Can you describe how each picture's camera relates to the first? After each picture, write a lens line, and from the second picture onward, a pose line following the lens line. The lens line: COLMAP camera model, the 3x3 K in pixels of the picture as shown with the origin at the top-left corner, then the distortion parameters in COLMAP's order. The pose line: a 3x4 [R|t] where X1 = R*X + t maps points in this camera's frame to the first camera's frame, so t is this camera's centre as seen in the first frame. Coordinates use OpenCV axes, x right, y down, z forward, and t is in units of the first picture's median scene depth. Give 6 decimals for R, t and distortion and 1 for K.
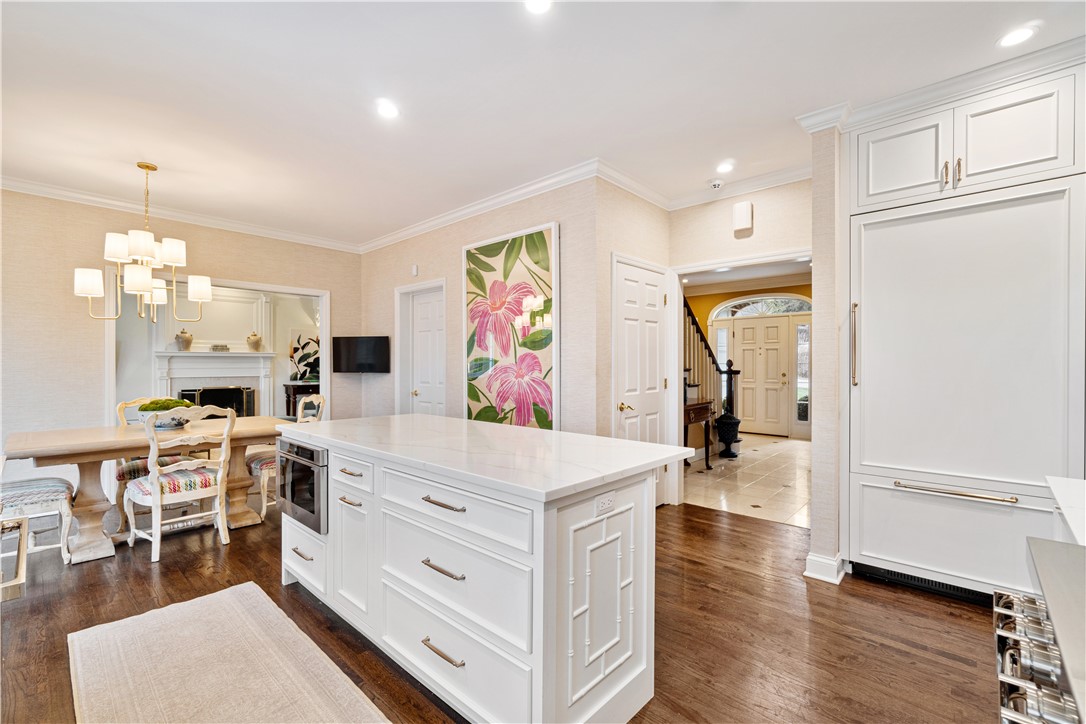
lens RADIAL K [[471.3, 0, 548.7], [0, 471.3, 365.4], [0, 0, 1]] dist [0.005173, 0.000561]
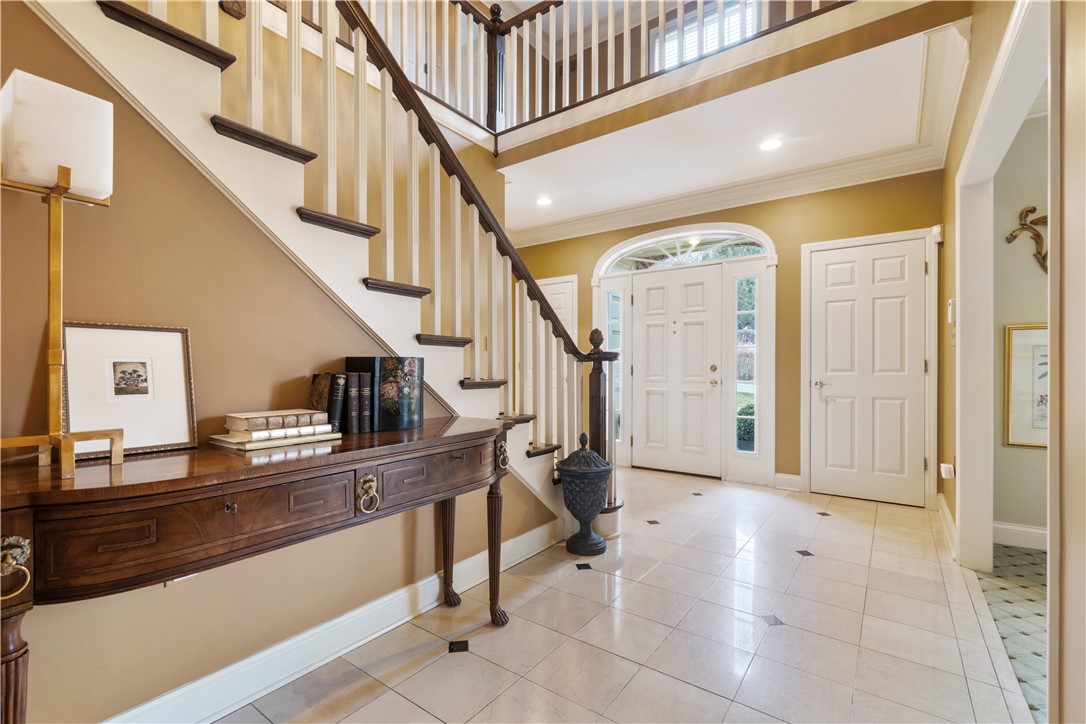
lens RADIAL K [[471.3, 0, 535.3], [0, 471.3, 366.4], [0, 0, 1]] dist [0.005173, 0.000561]
pose [[0.996237, 0.004237, 0.086571, 0.283904], [-0.003661, 0.999970, -0.006801, 0.027151], [-0.086597, 0.006459, 0.996222, 0.546589]]
